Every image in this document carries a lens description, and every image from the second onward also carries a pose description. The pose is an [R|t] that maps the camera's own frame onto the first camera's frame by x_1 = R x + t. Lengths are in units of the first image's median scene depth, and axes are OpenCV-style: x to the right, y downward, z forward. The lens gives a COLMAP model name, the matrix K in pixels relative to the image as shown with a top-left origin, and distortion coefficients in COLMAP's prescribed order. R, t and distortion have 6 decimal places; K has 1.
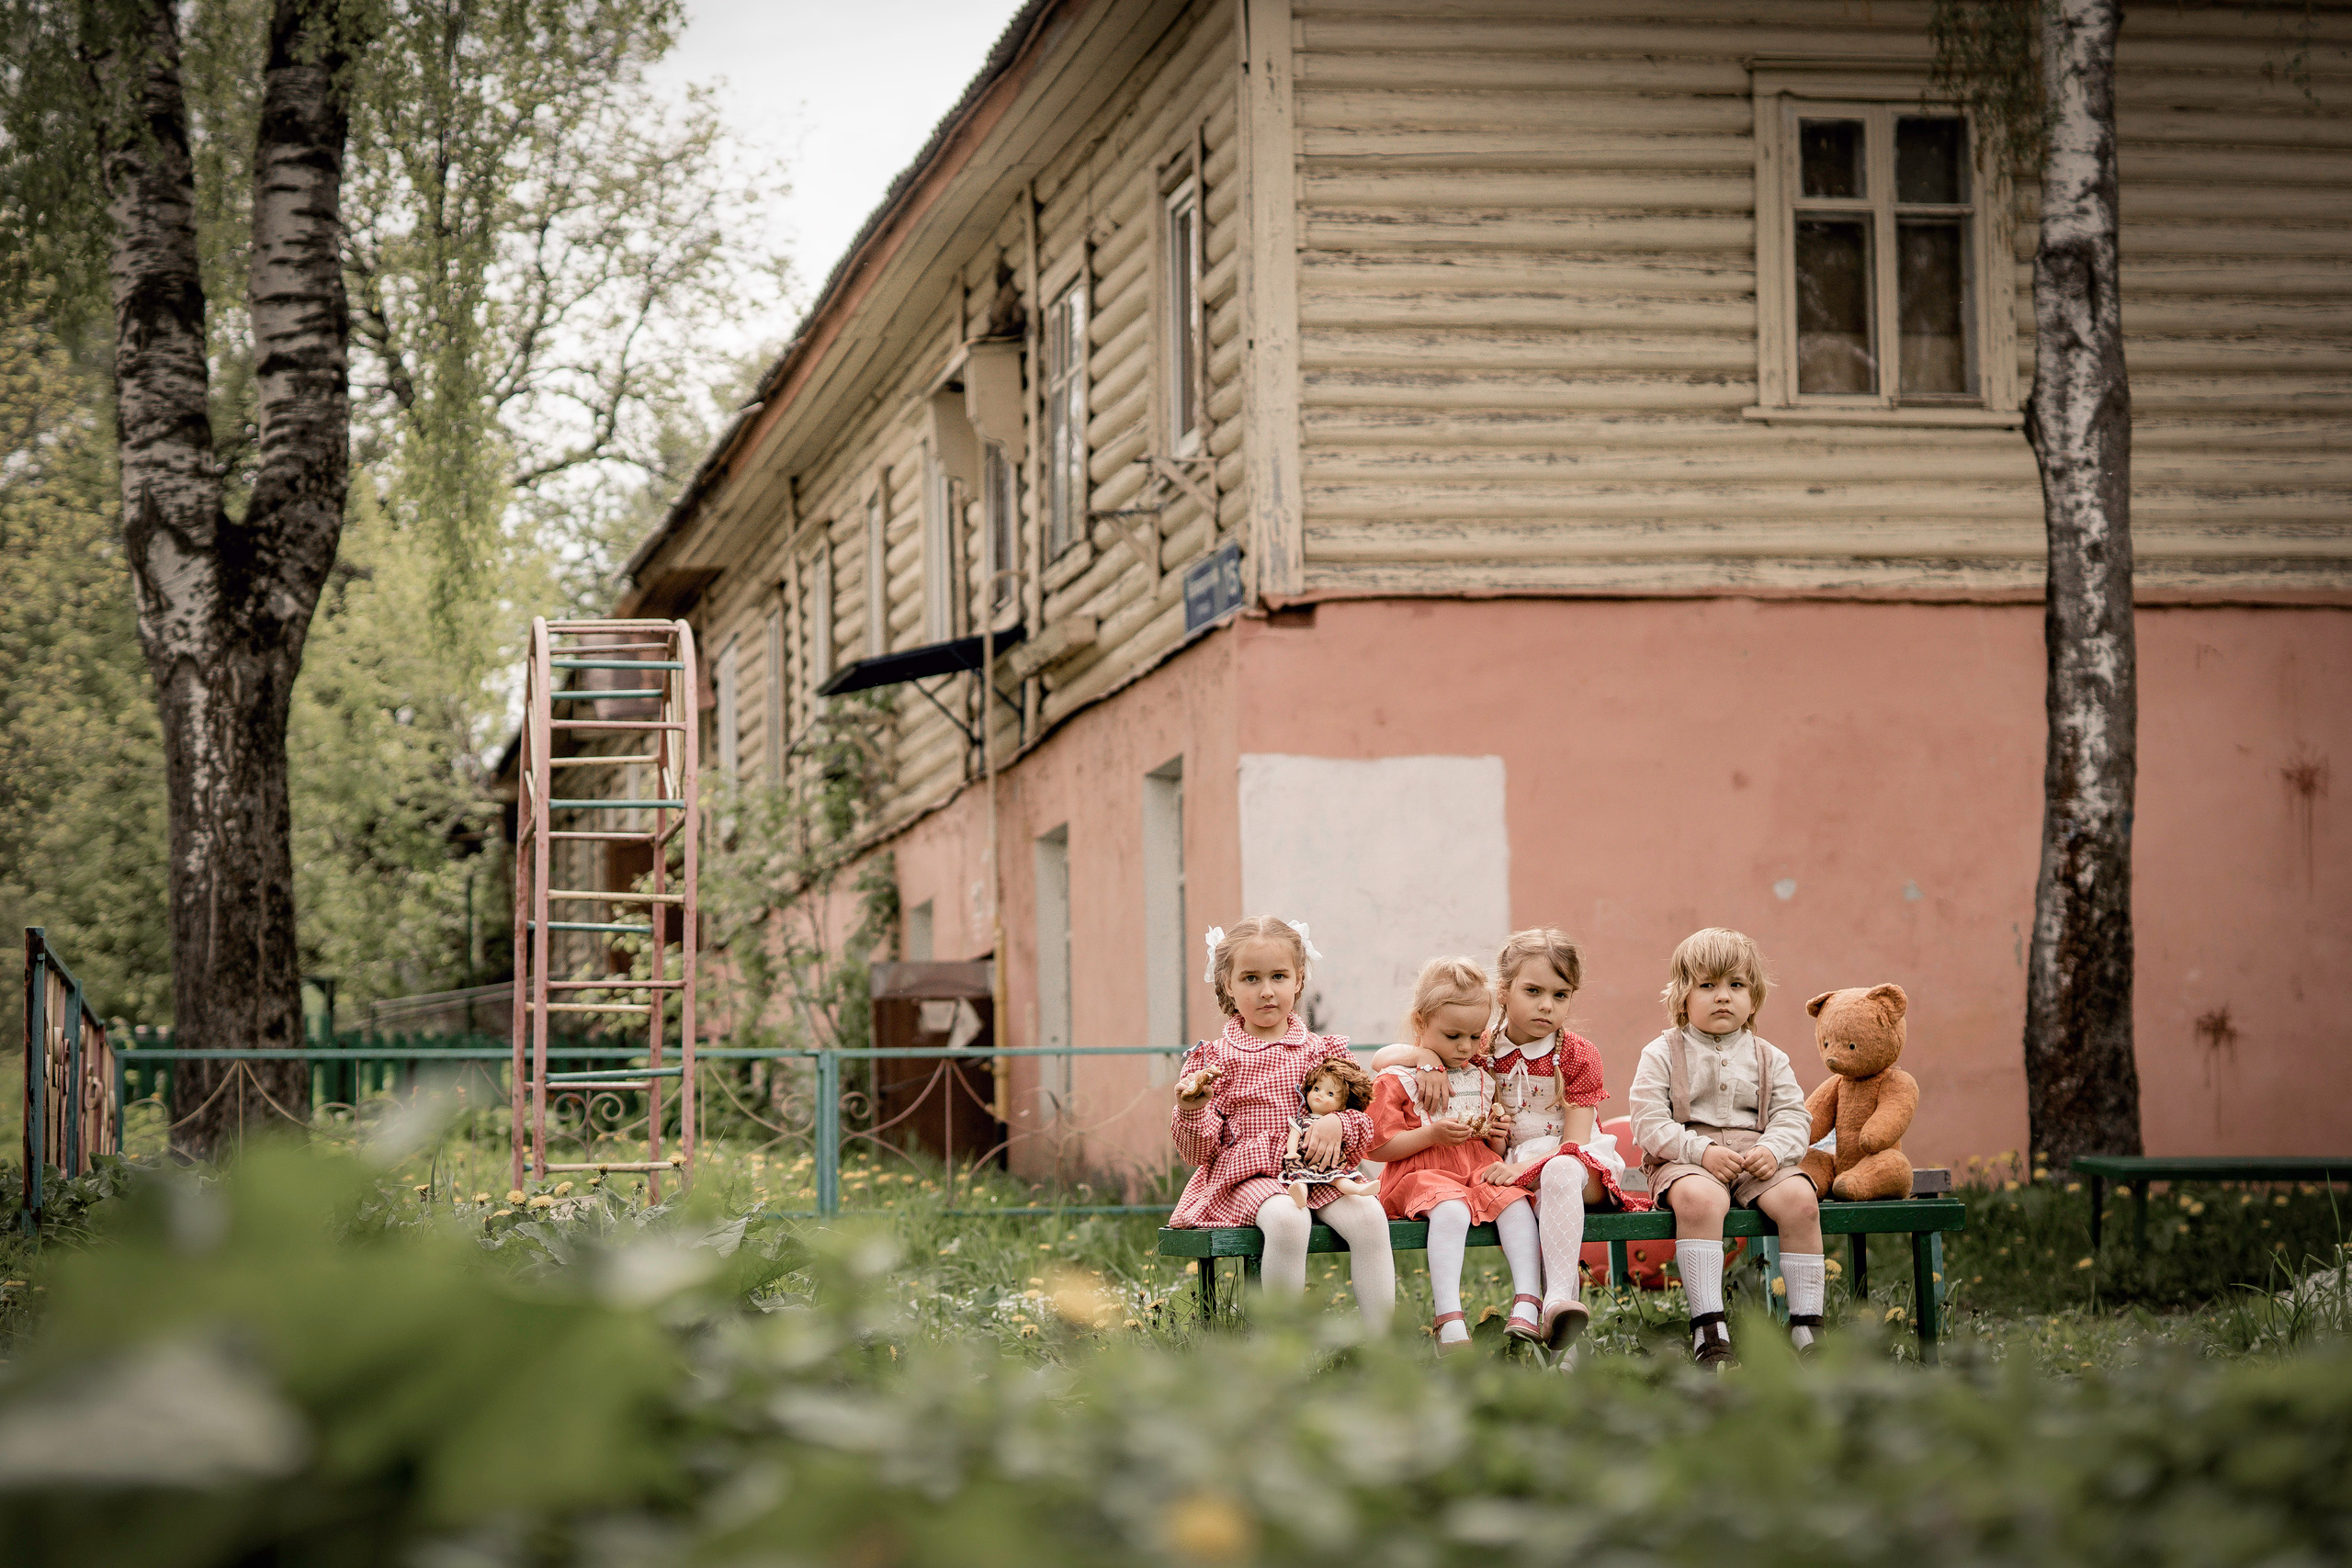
lens RADIAL K [[5018.1, 0, 1176.0], [0, 5018.1, 784.0], [0, 0, 1]] dist [0.004960, -0.126324]
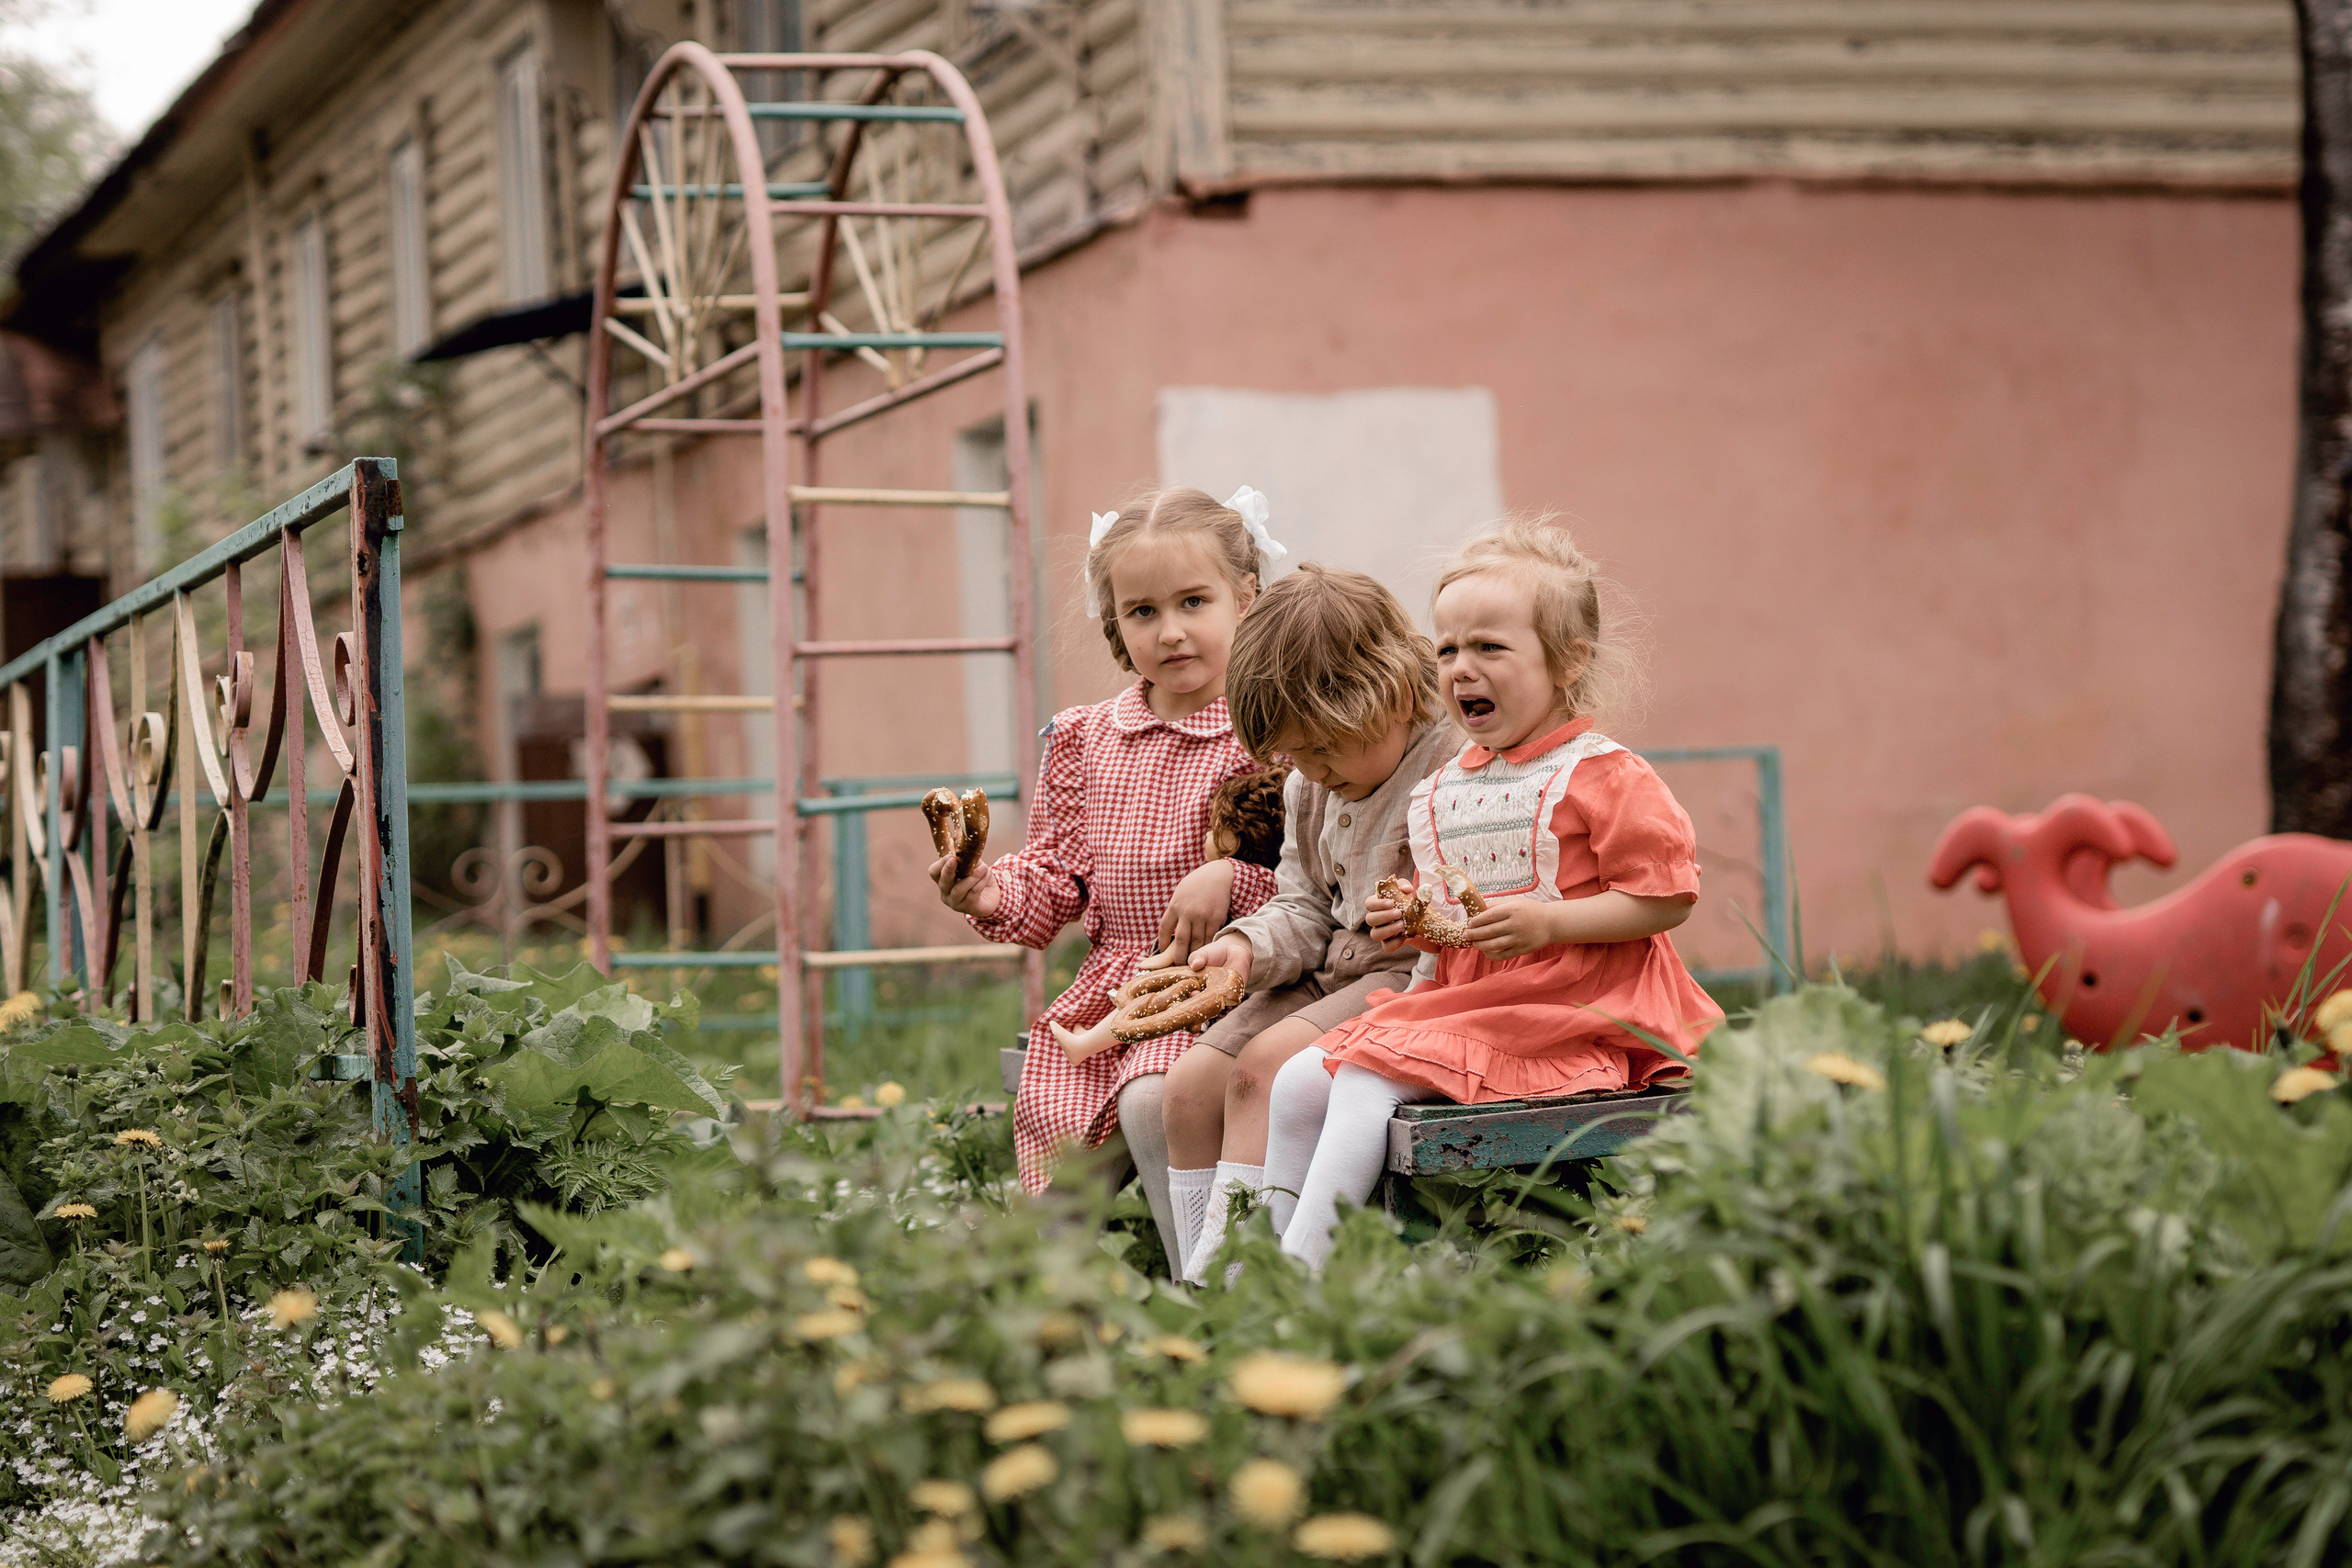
lens RADIAL K [[5069.6, 0, 1162.7], [0, 5069.6, 793.0], [0, 0, 1]] dist [0.014487, -0.135322]
pose [[0.988071, -0.024278, 0.152072, -0.101307], [0.016855, 0.998611, 0.049919, 0.016117], [-0.153073, -0.046760, 0.987108, 0.236792]]
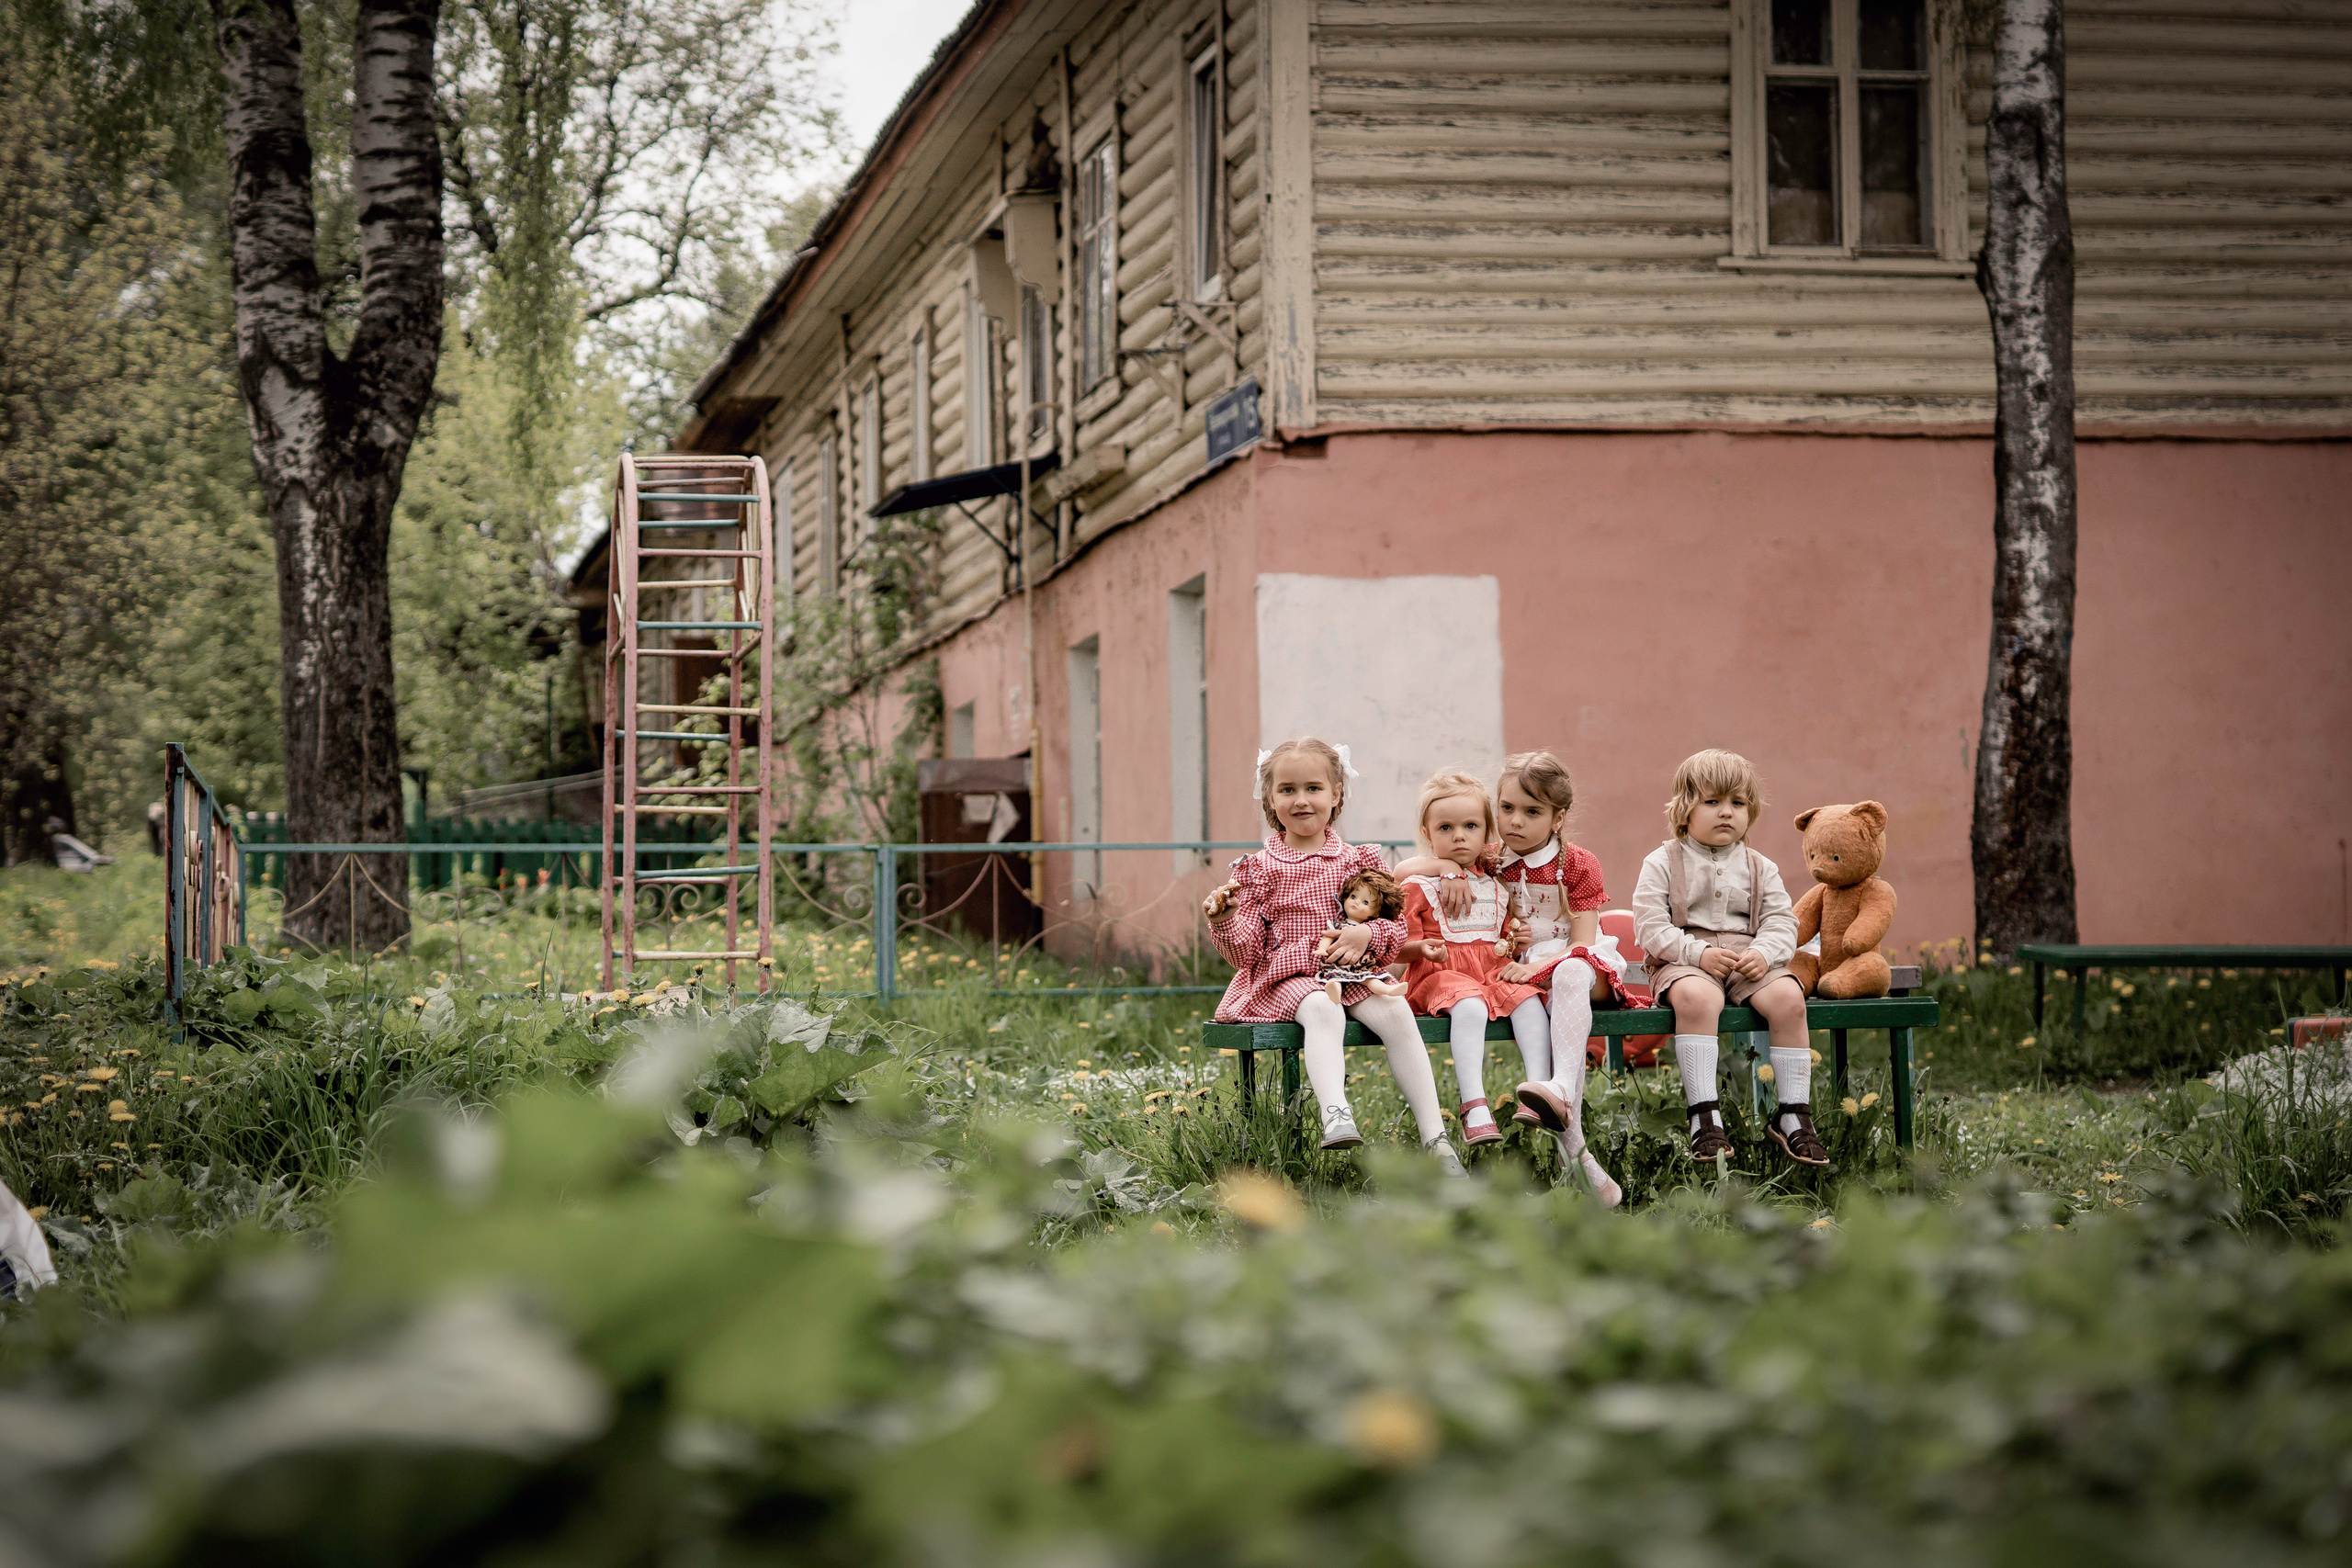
lens RADIAL K [[4554.1, 0, 1186.1], [0, 4554.1, 775.4], [0, 0, 1]] dist [0.004858, -0.133617]
pose [[0.999998, 0.002133, 0.000294, -0.003059], [-0.002143, 0.999162, 0.040876, -0.002446], [-0.000207, -0.040877, 0.999164, 0.002803]]
